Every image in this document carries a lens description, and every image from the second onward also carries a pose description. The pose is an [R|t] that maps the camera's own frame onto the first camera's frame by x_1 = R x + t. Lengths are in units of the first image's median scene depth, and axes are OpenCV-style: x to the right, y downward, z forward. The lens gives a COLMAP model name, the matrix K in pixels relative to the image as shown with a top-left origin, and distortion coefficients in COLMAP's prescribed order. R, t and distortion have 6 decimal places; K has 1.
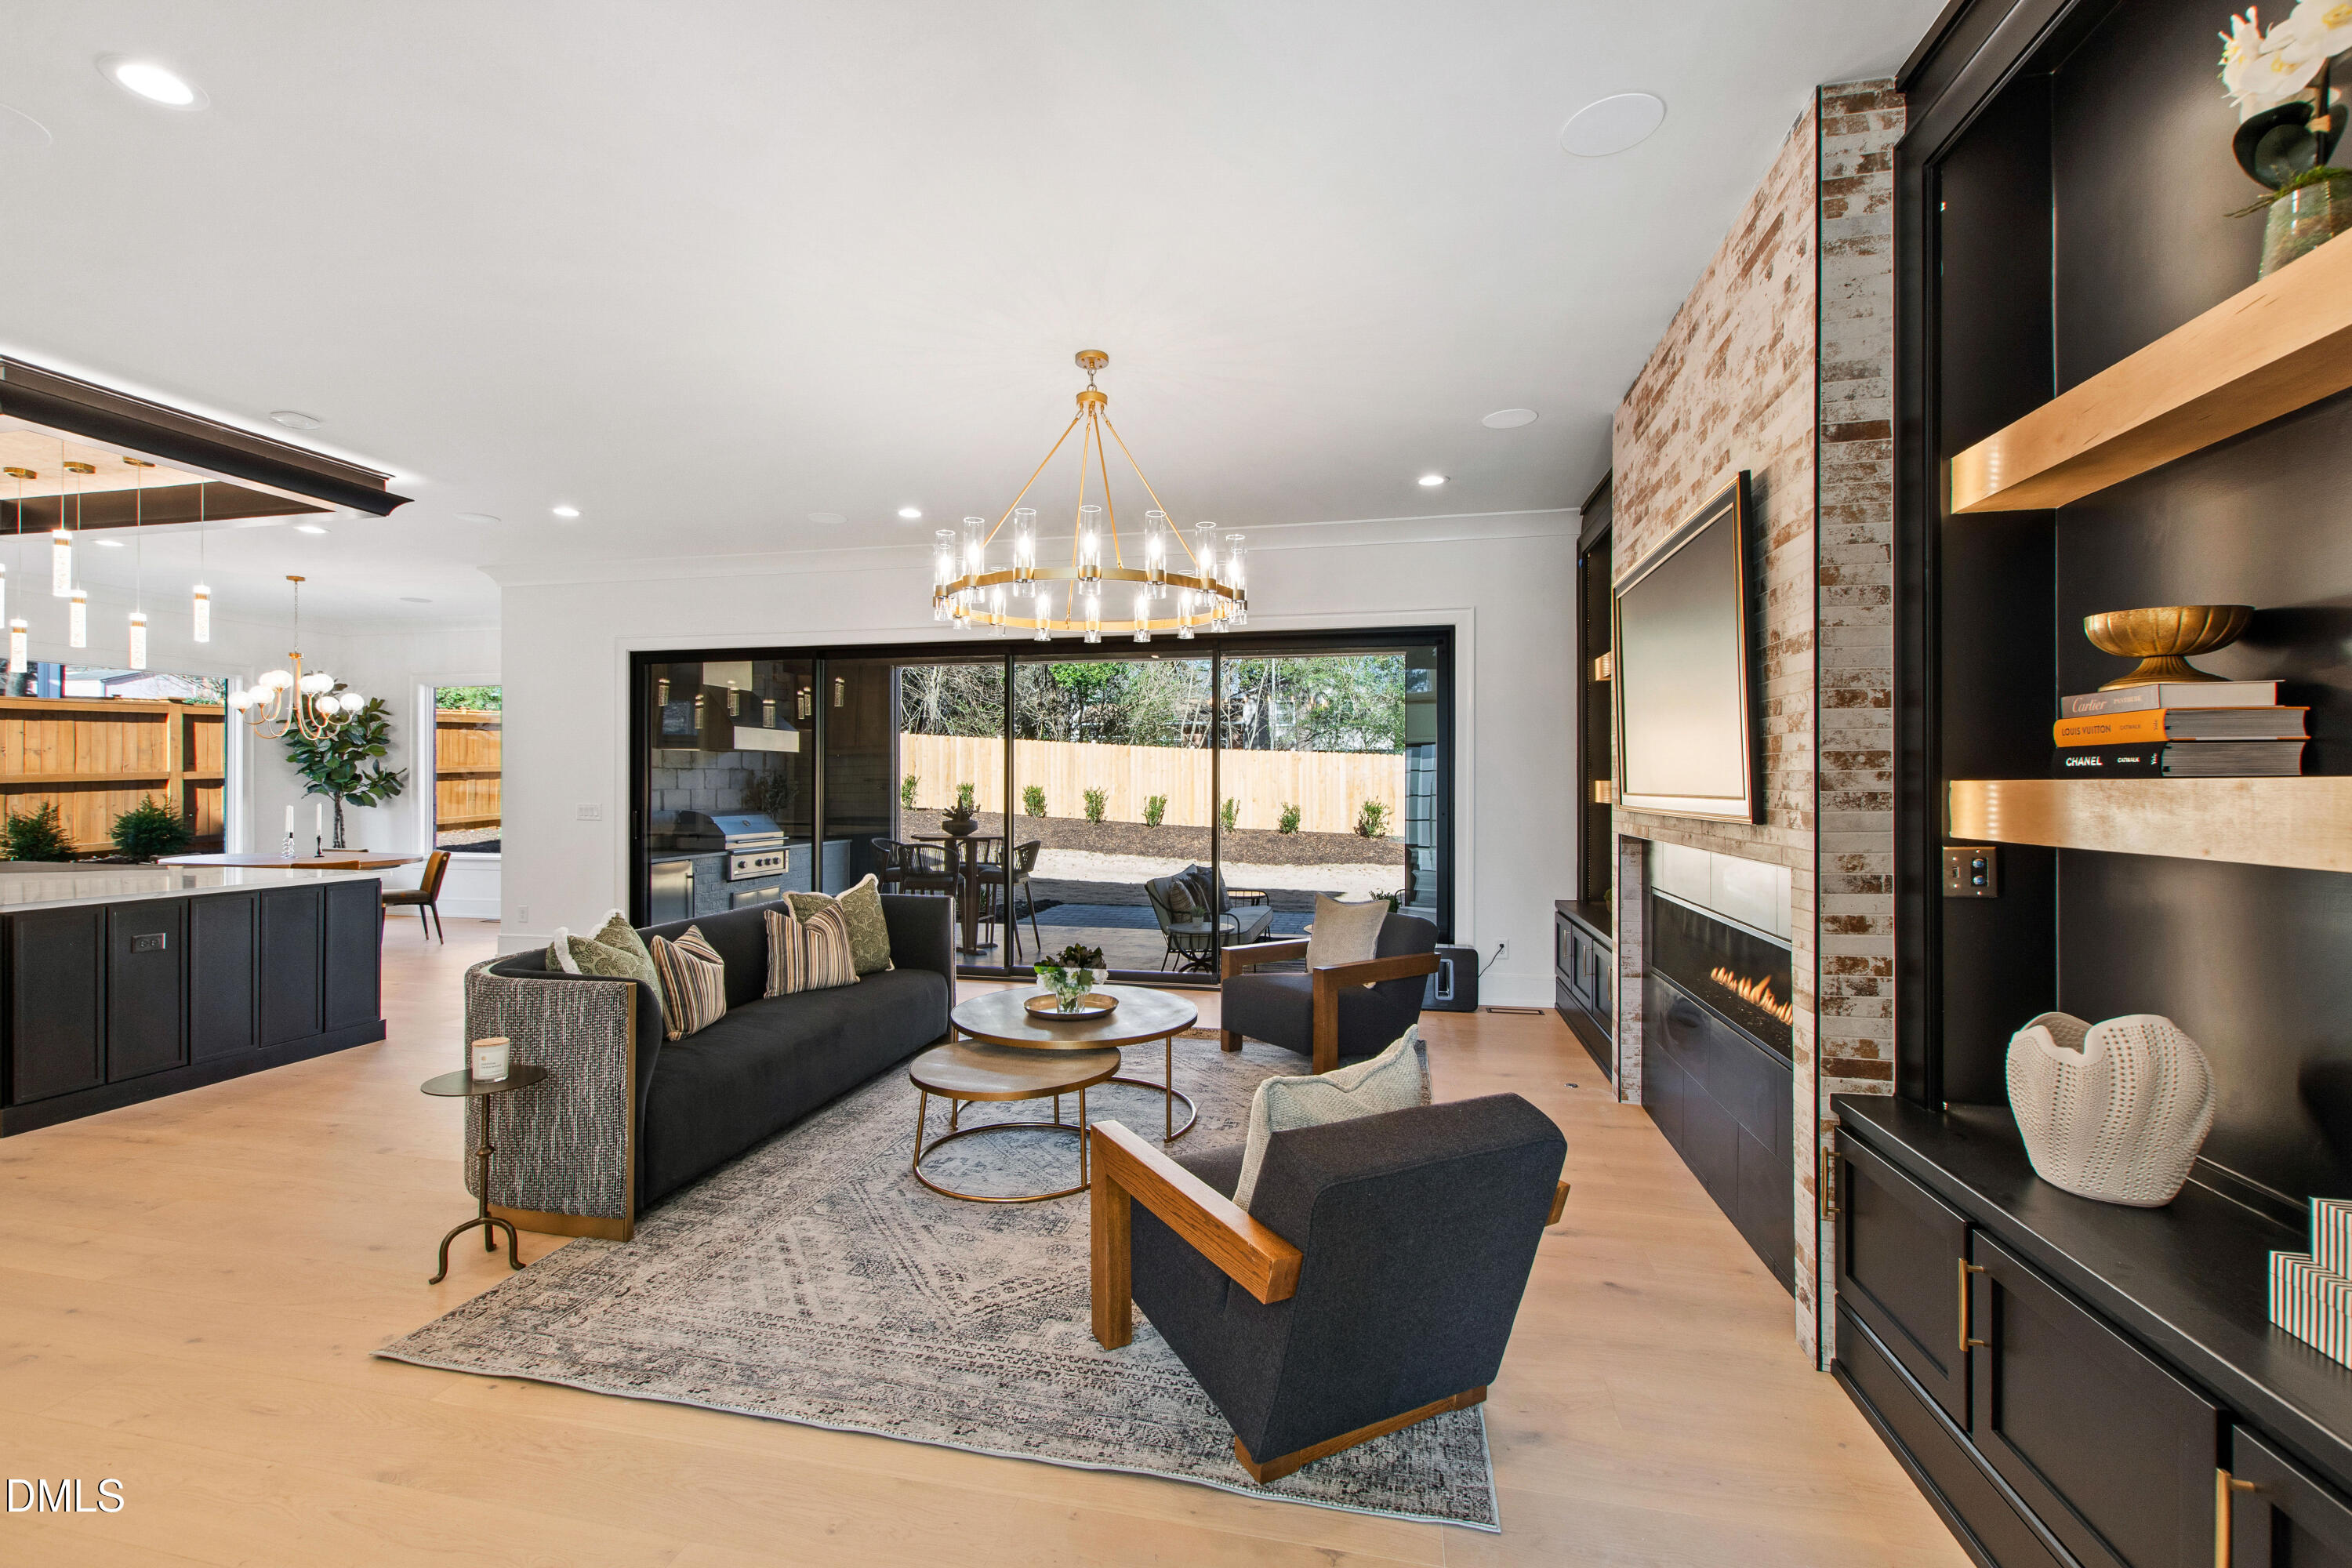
lens RADIAL K [[1033.8, 0, 1176.0], [0, 1033.8, 784.0], [0, 0, 1]] dist [0.001709, 0.000258]
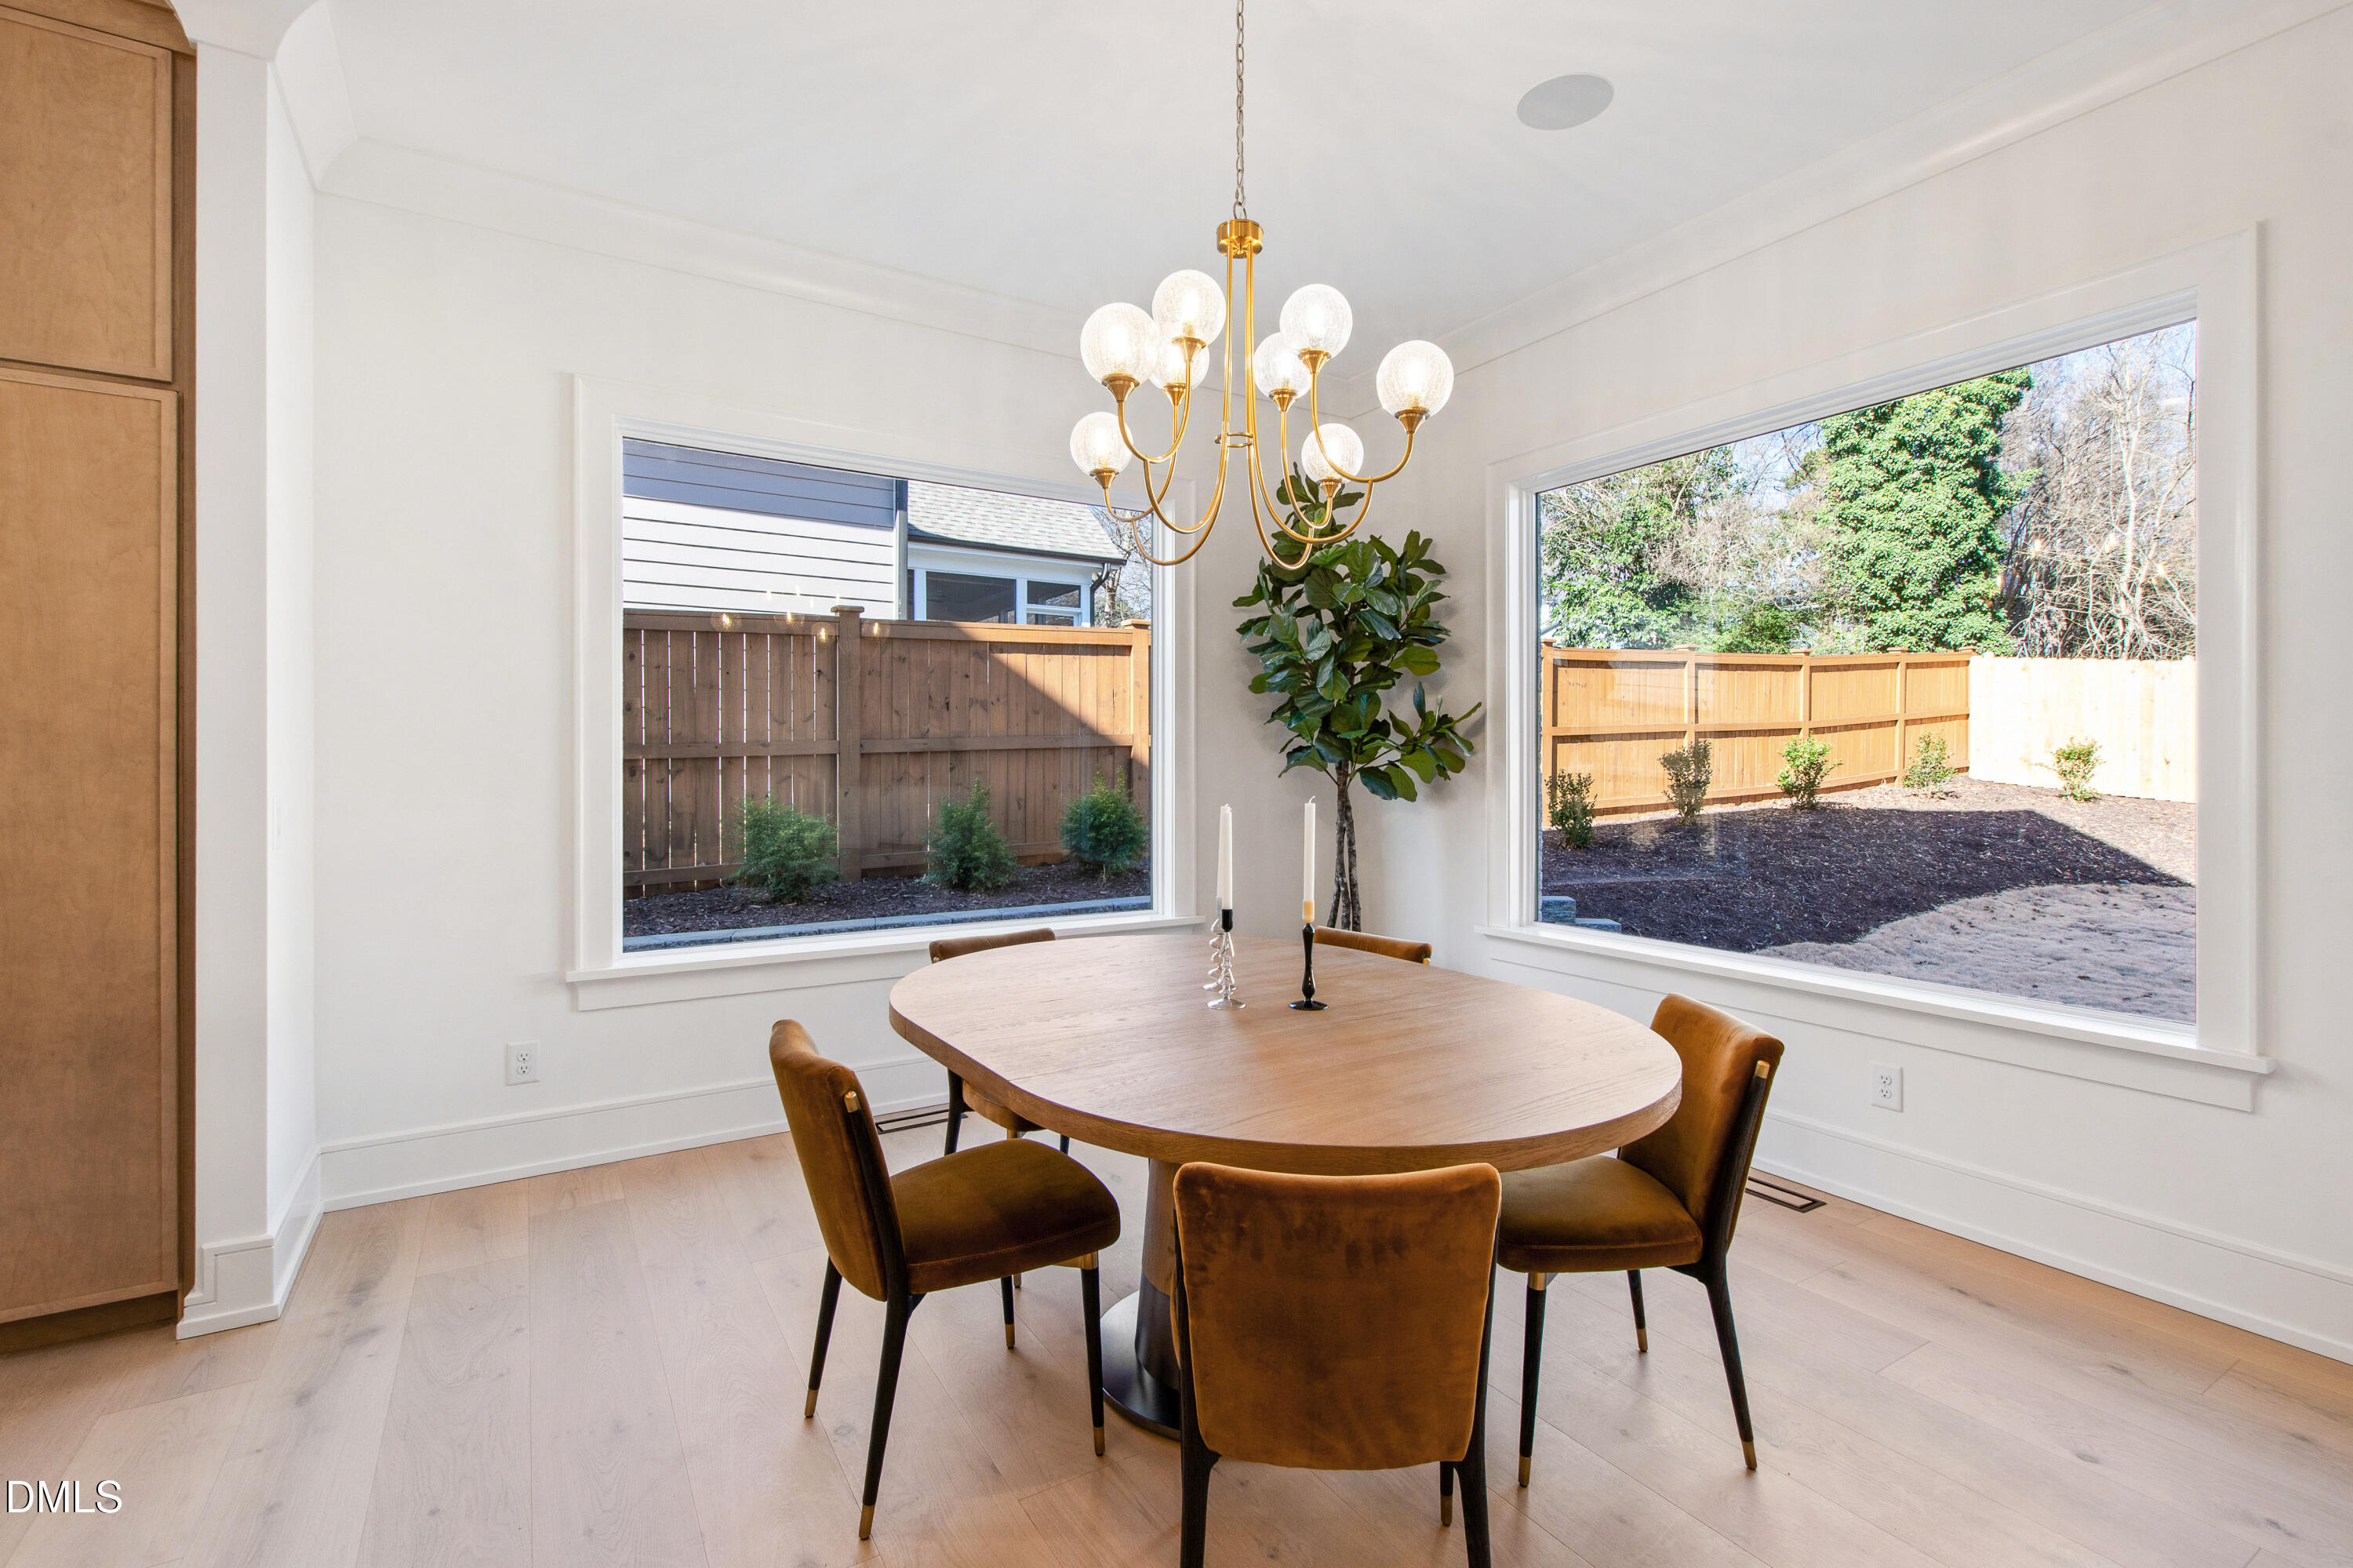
lens RADIAL K [[1034.3, 0, 1176.5], [0, 1034.3, 784.0], [0, 0, 1]] dist [0.001709, 0.000258]
pose [[0.666351, 0.007432, -0.745601, -0.538260], [0.003611, 0.999906, 0.013194, 0.010059], [0.745630, -0.011484, 0.666262, 0.664872]]
